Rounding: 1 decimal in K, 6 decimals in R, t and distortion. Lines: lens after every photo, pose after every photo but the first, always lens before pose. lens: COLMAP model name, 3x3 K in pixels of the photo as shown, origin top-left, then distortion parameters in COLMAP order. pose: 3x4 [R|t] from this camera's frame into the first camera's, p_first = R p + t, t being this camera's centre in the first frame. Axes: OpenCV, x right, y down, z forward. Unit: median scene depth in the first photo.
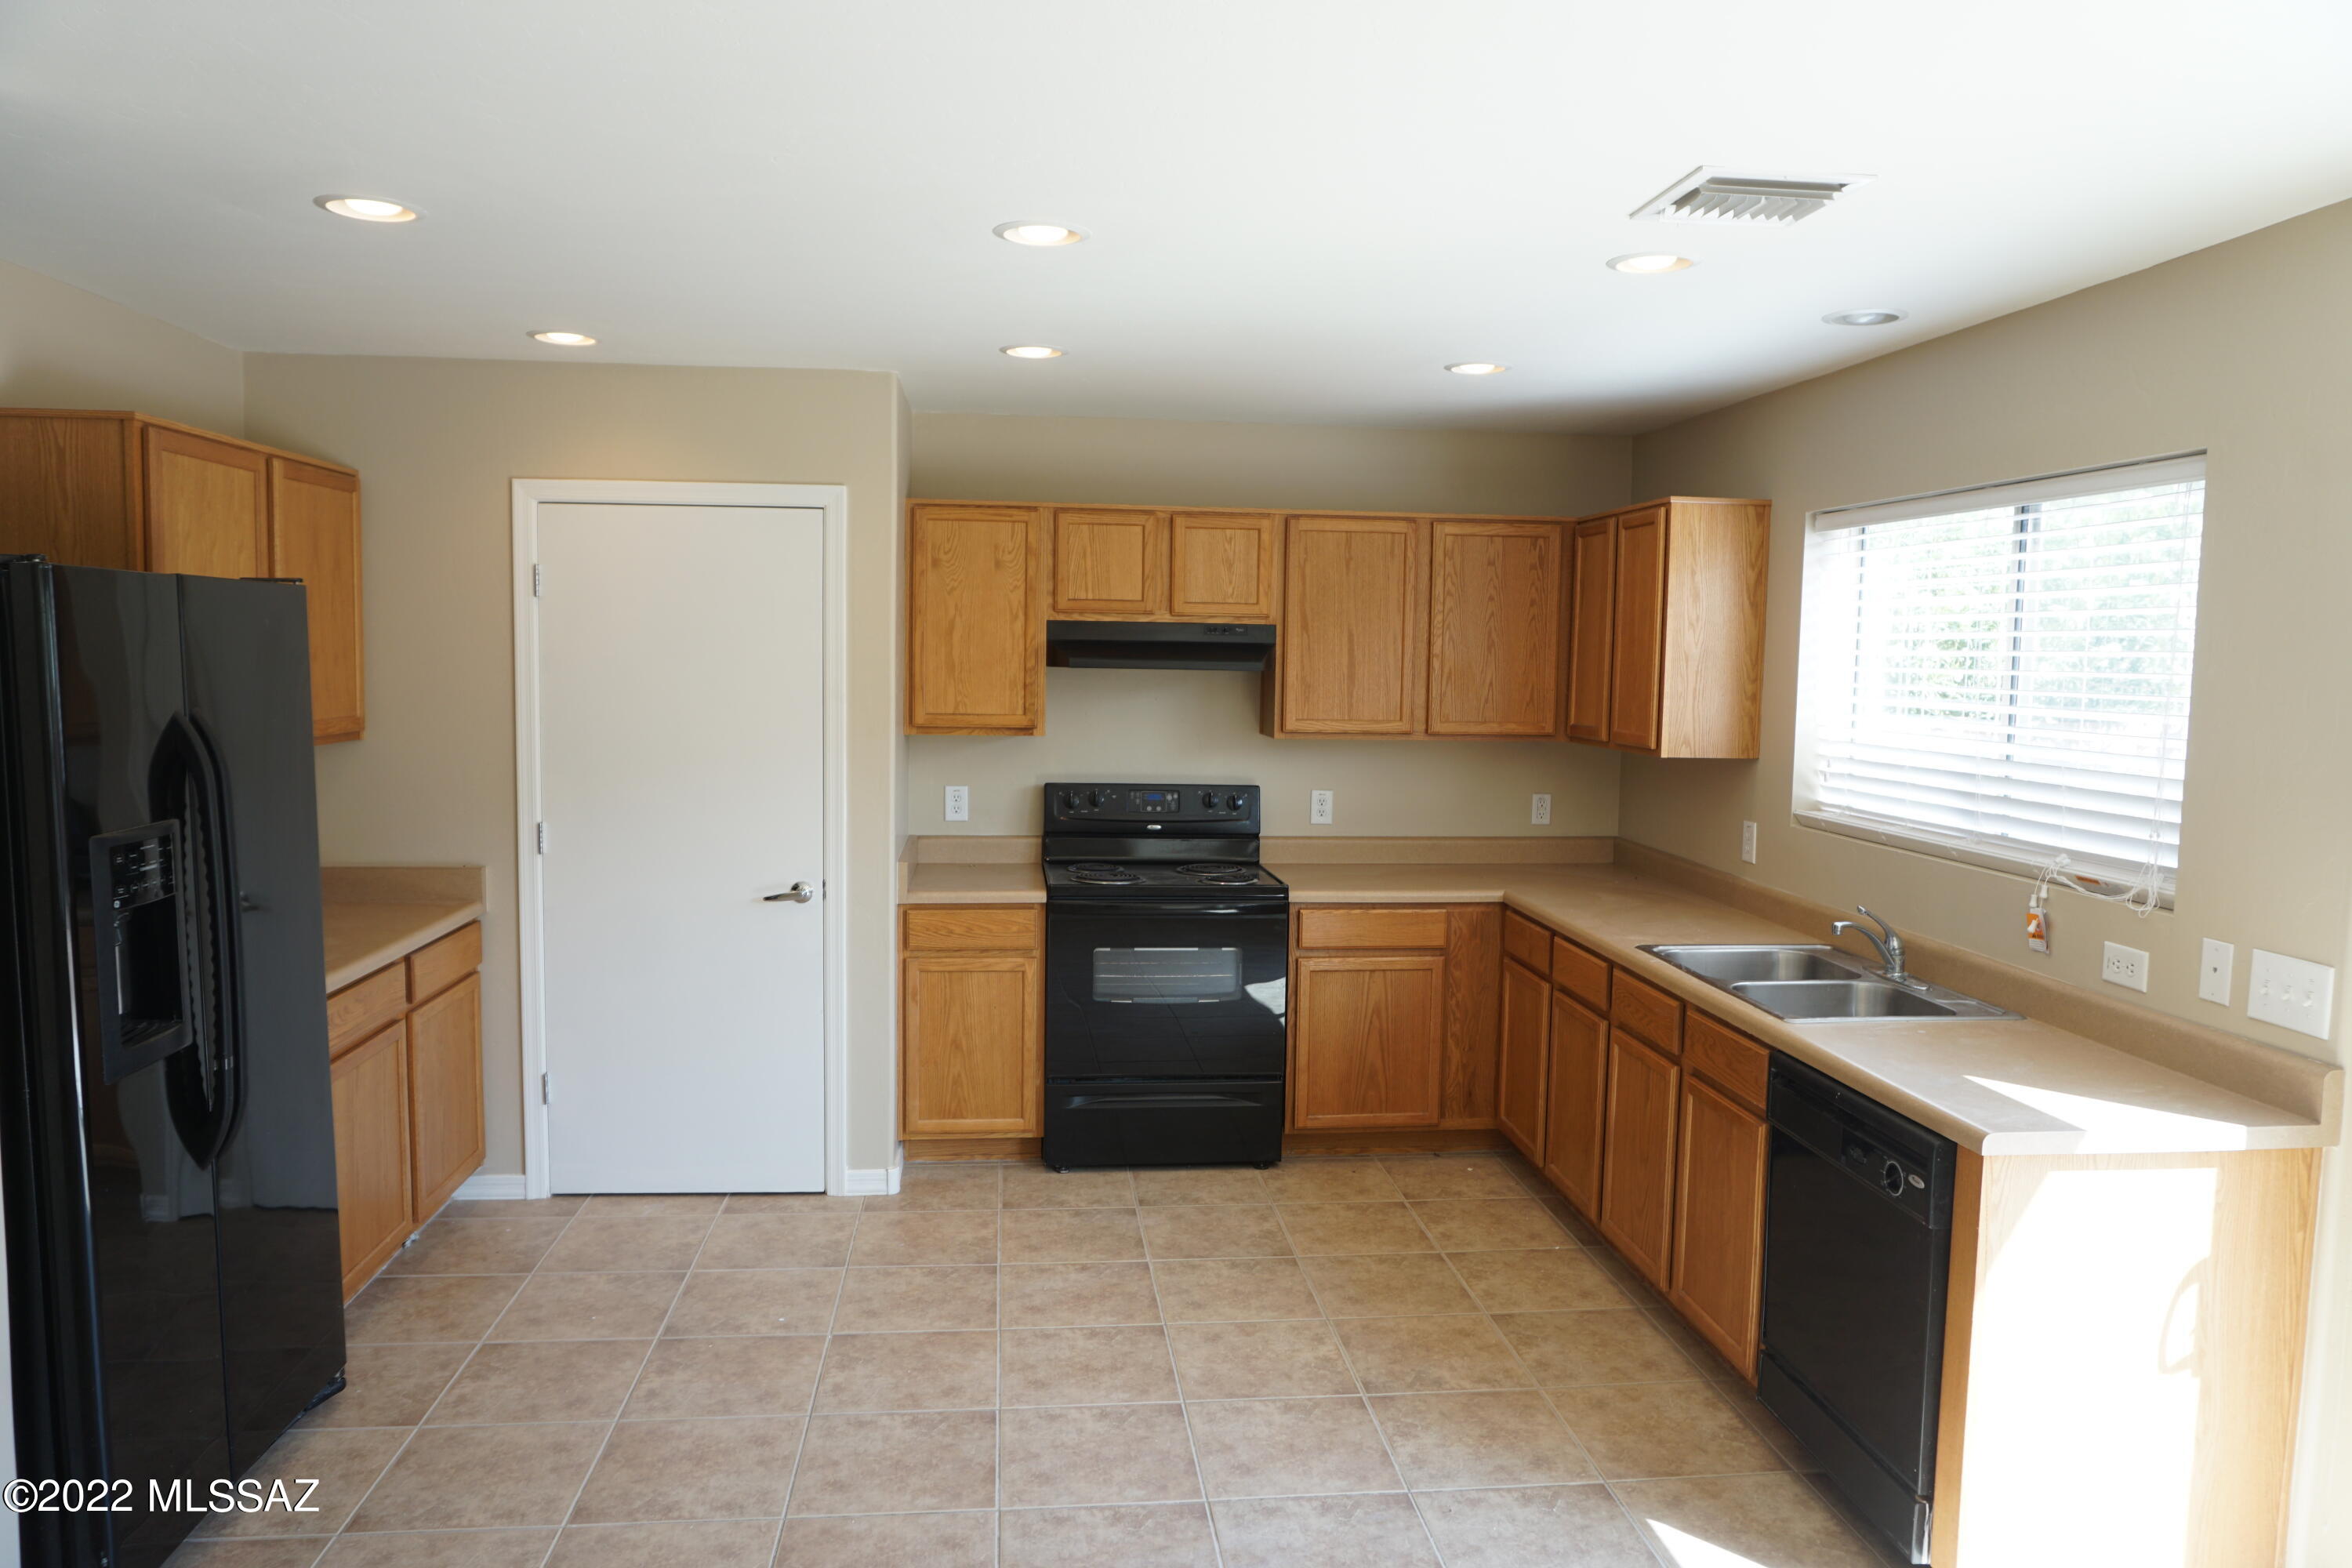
lens RADIAL K [[1587.5, 0, 1182.1], [0, 1587.5, 768.8], [0, 0, 1]] dist [-0.001886, 0.007131]
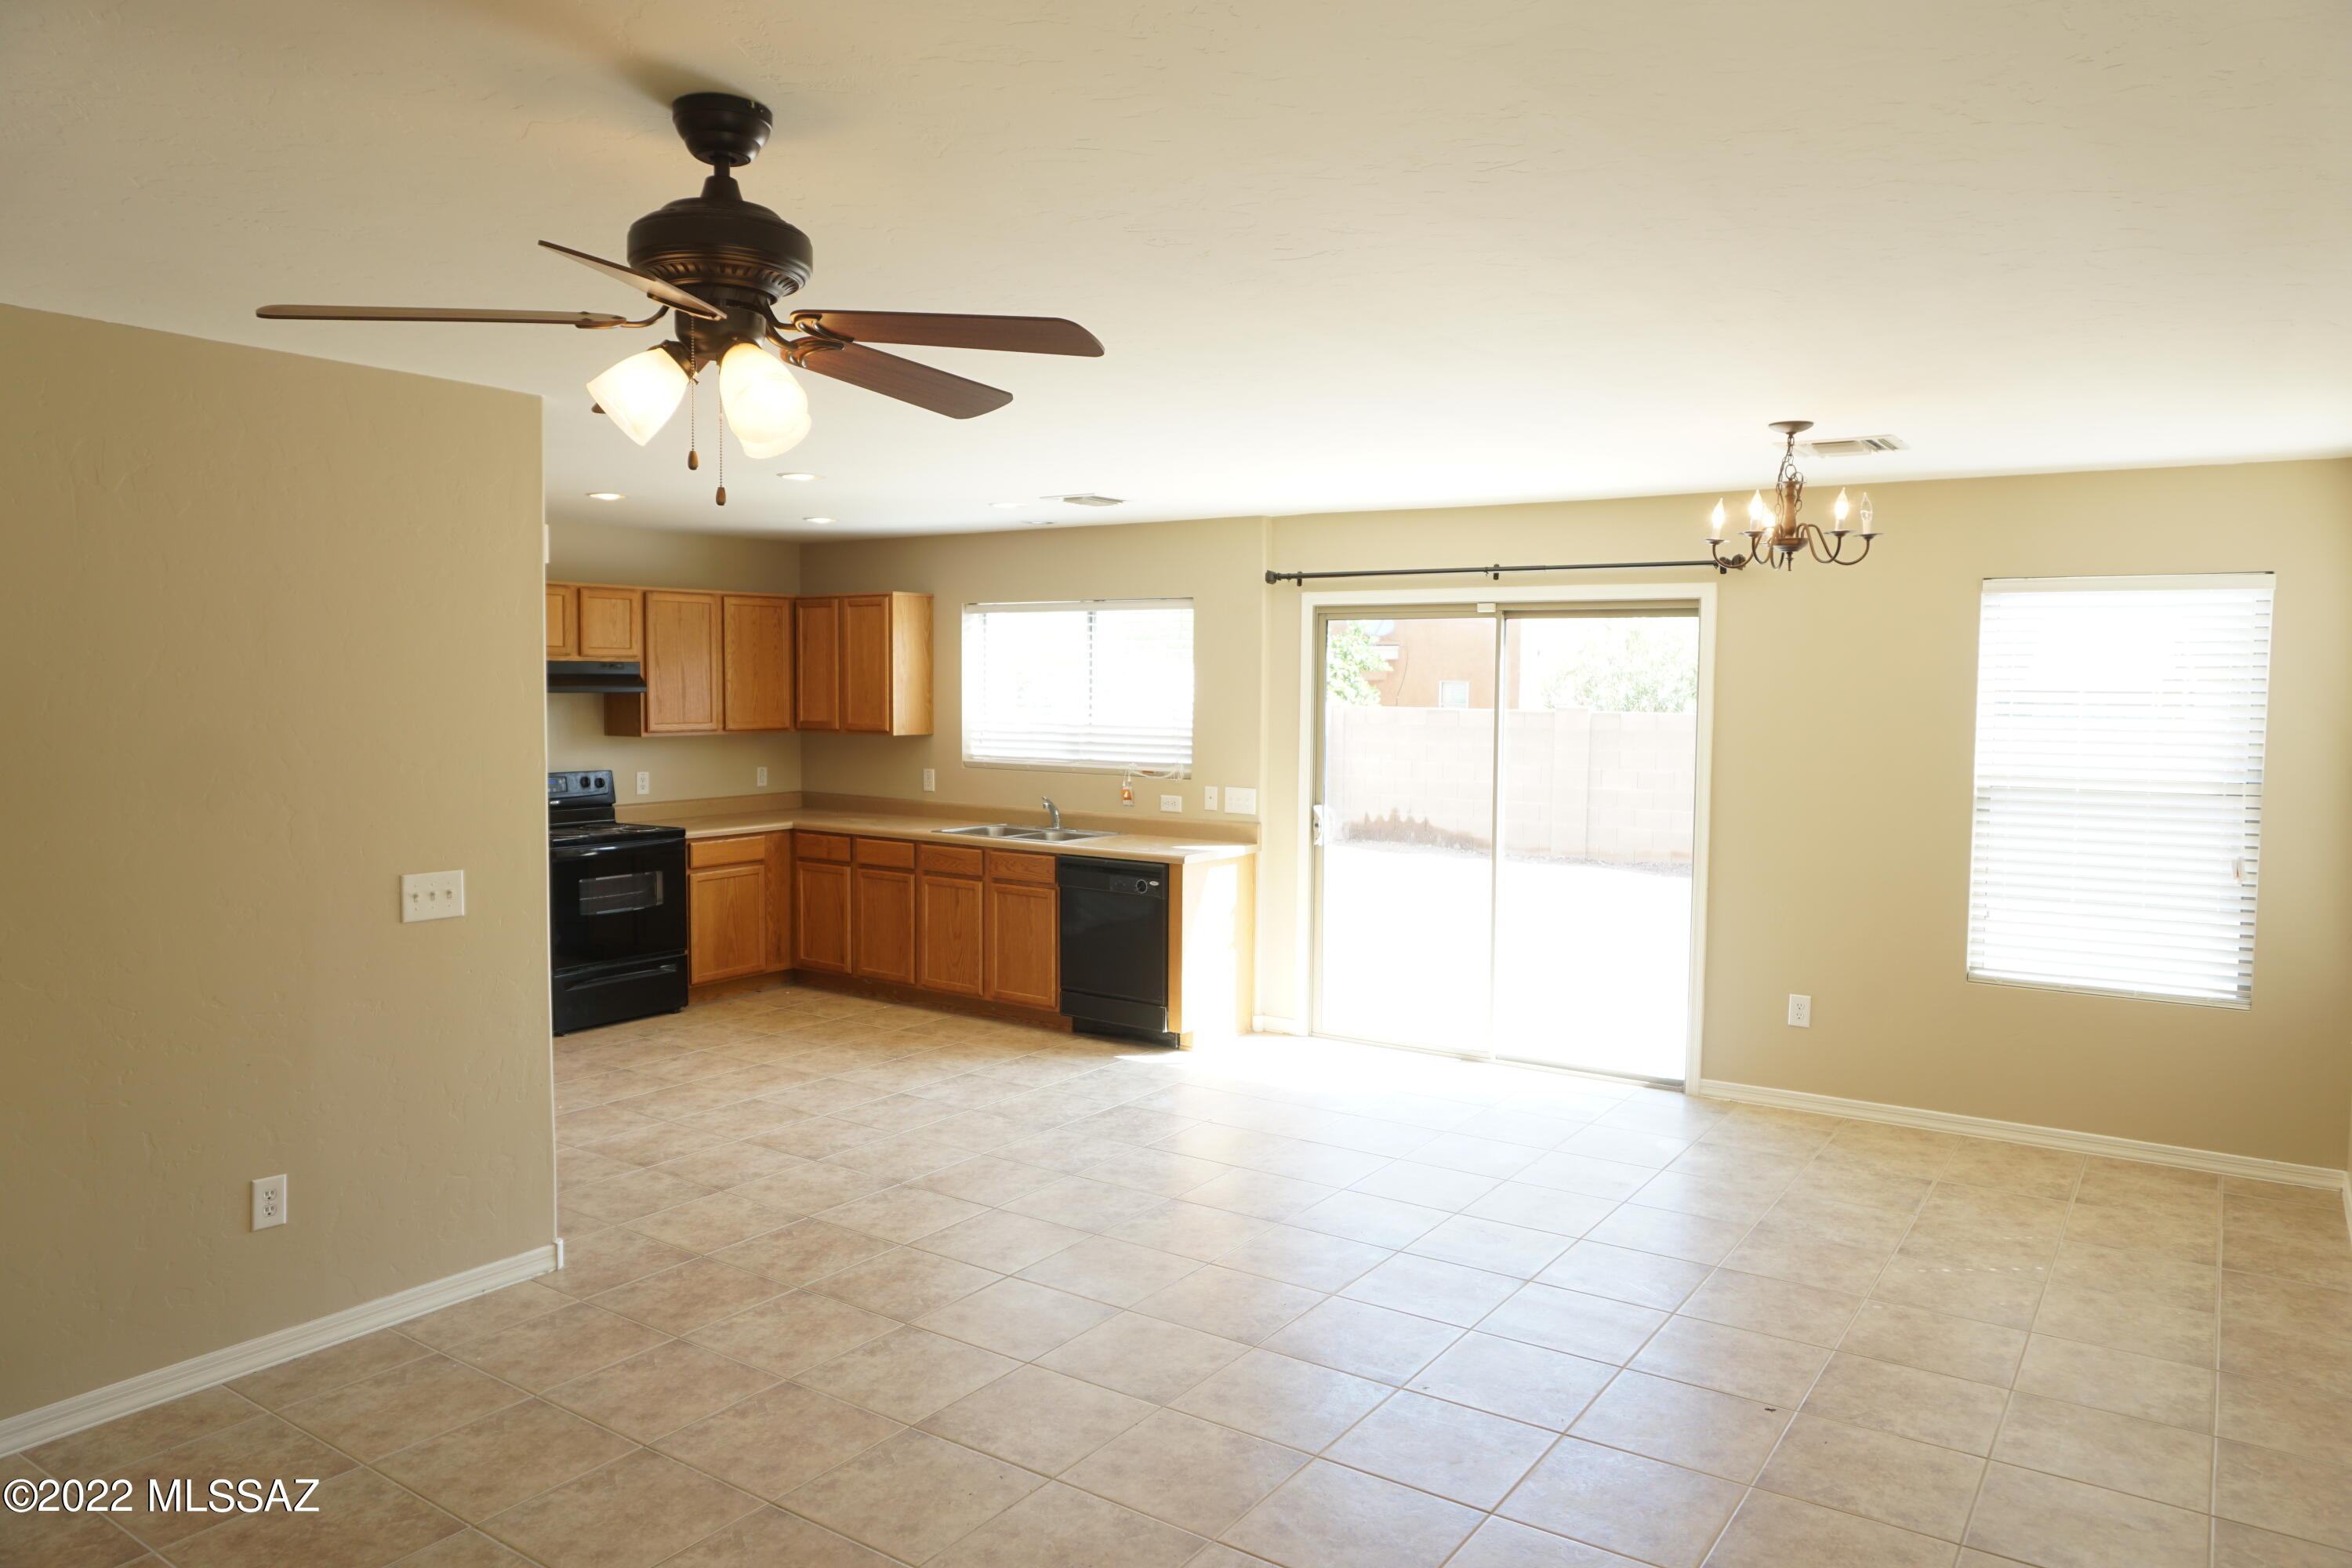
lens RADIAL K [[1587.5, 0, 1185.4], [0, 1587.5, 789.9], [0, 0, 1]] dist [-0.001886, 0.007131]
pose [[0.653880, -0.068922, 0.753453, -0.793092], [0.061097, 0.997400, 0.038214, 0.005316], [-0.754128, 0.021047, 0.656391, -0.407802]]
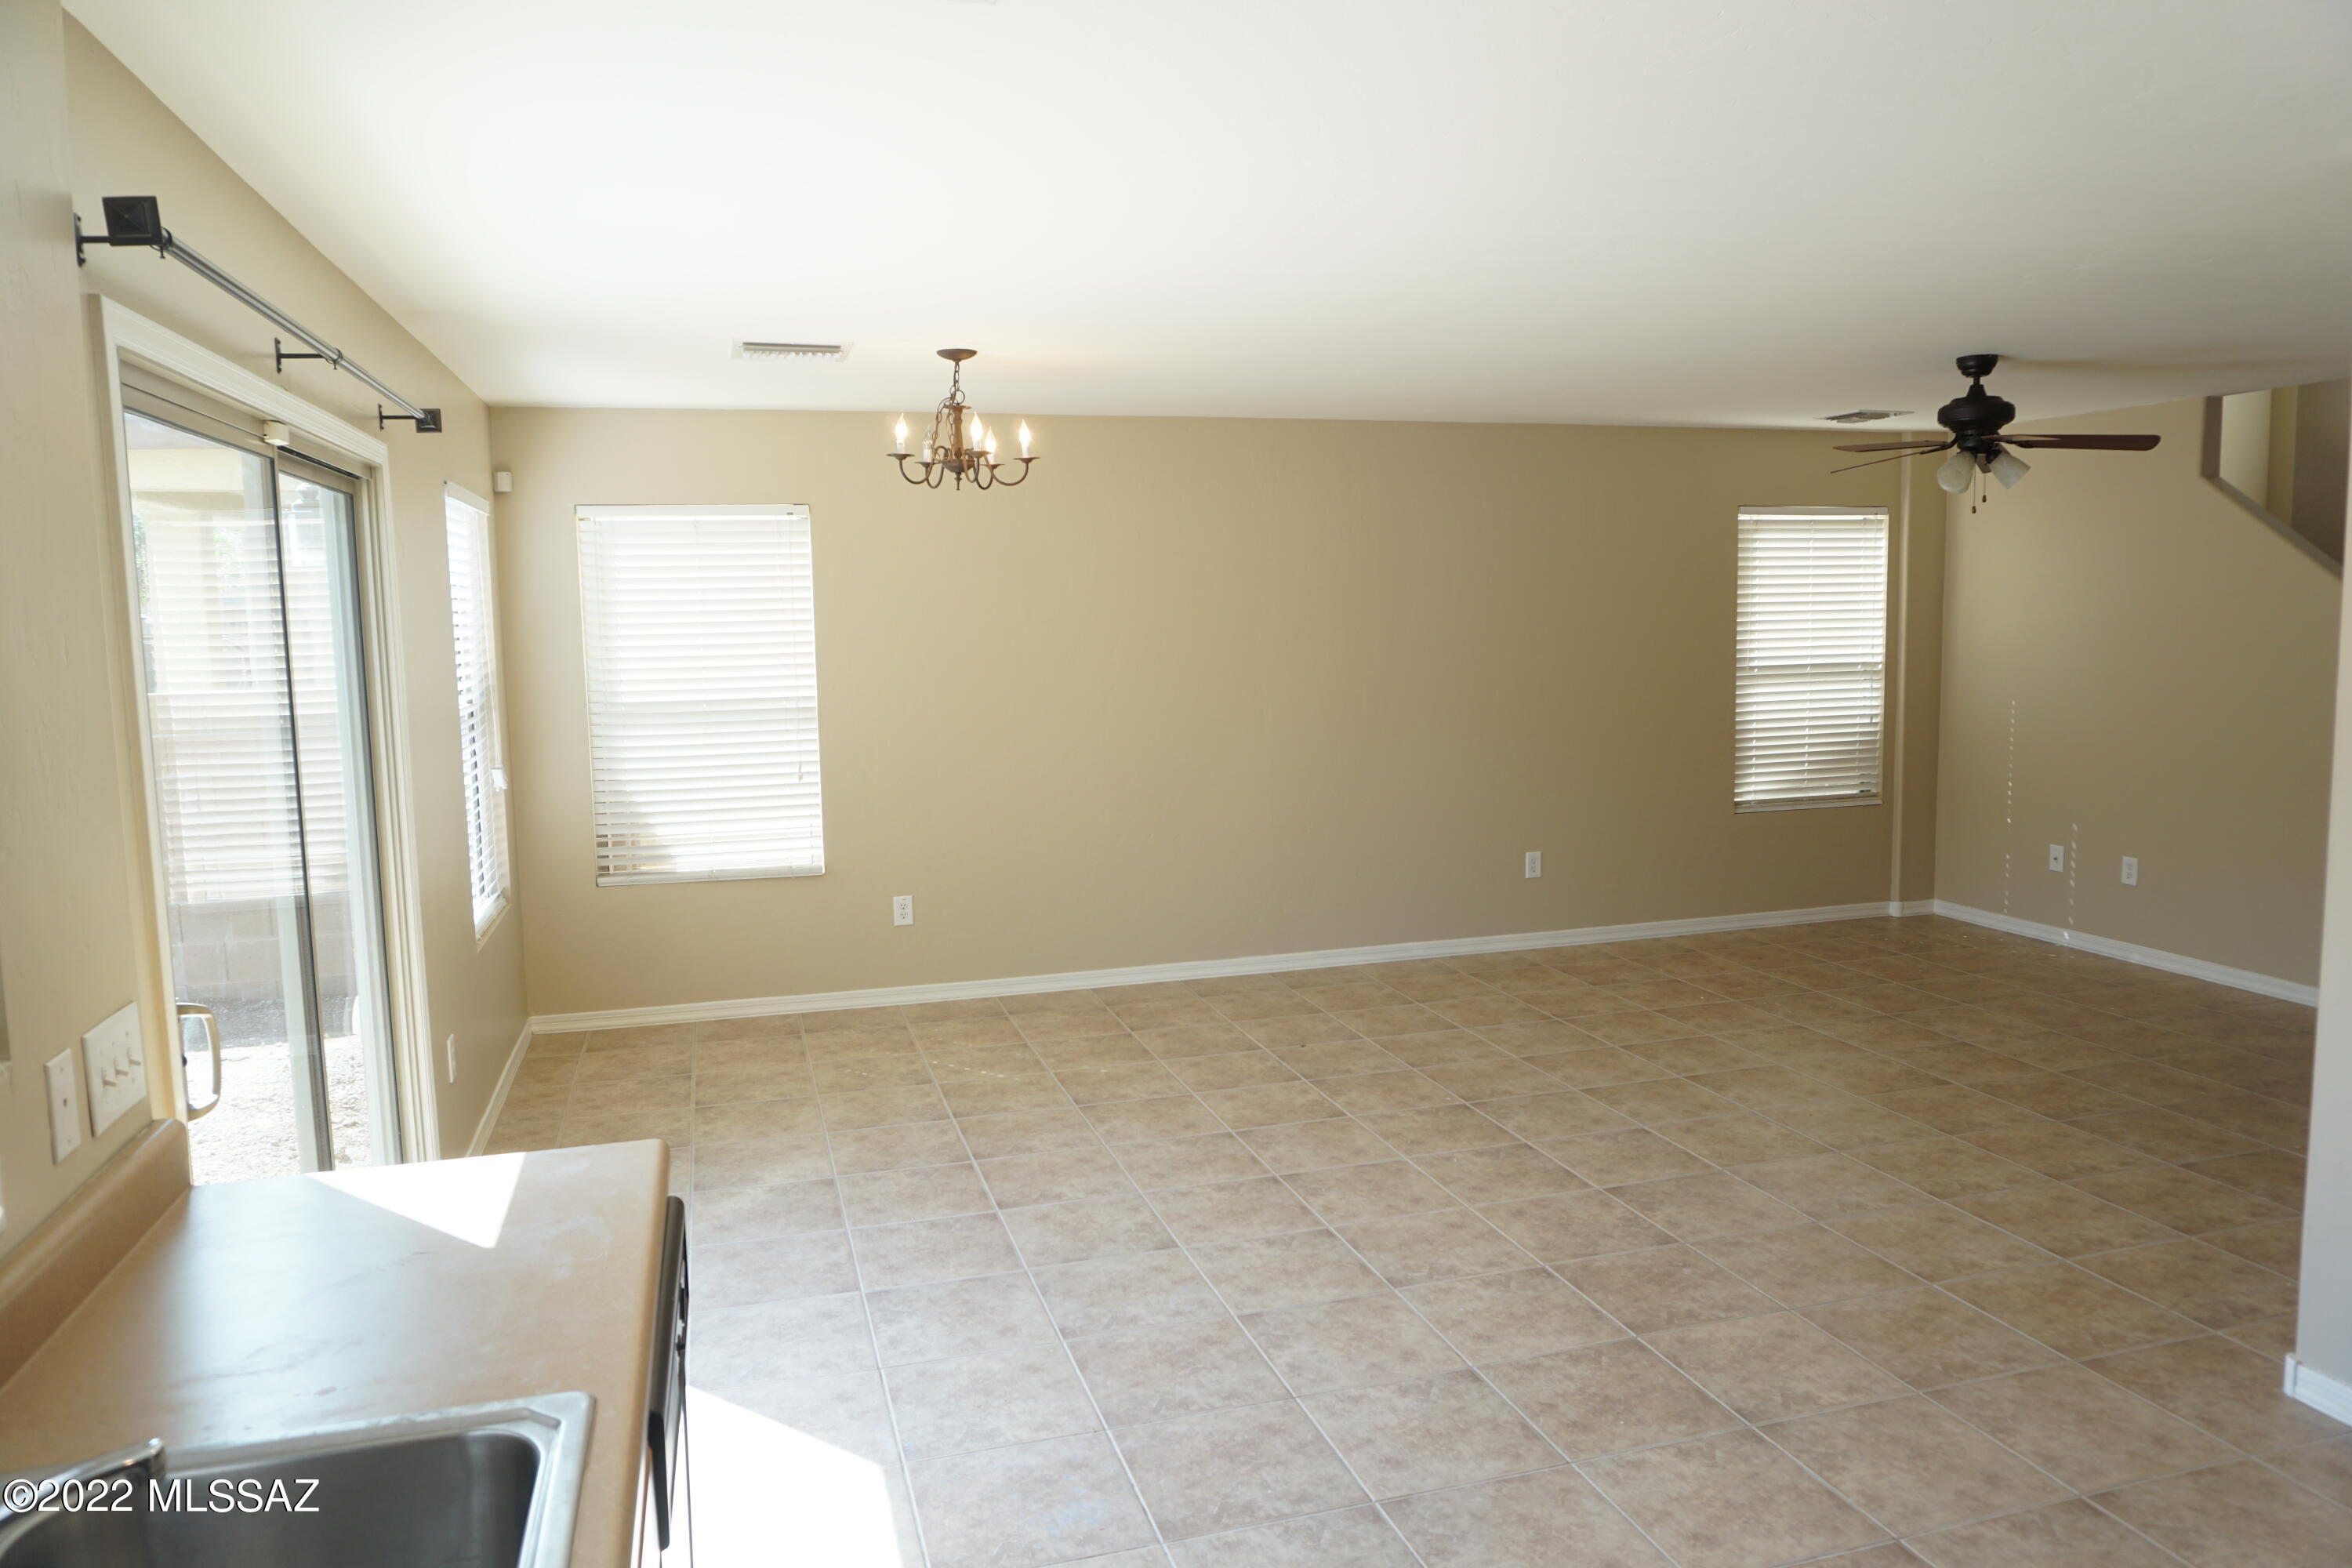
lens RADIAL K [[1587.5, 0, 1191.1], [0, 1587.5, 784.2], [0, 0, 1]] dist [-0.001886, 0.007131]
pose [[-0.982117, 0.015560, -0.187626, 0.217894], [-0.018328, 0.983943, 0.177539, -0.065776], [0.187375, 0.177802, -0.966062, 0.989785]]
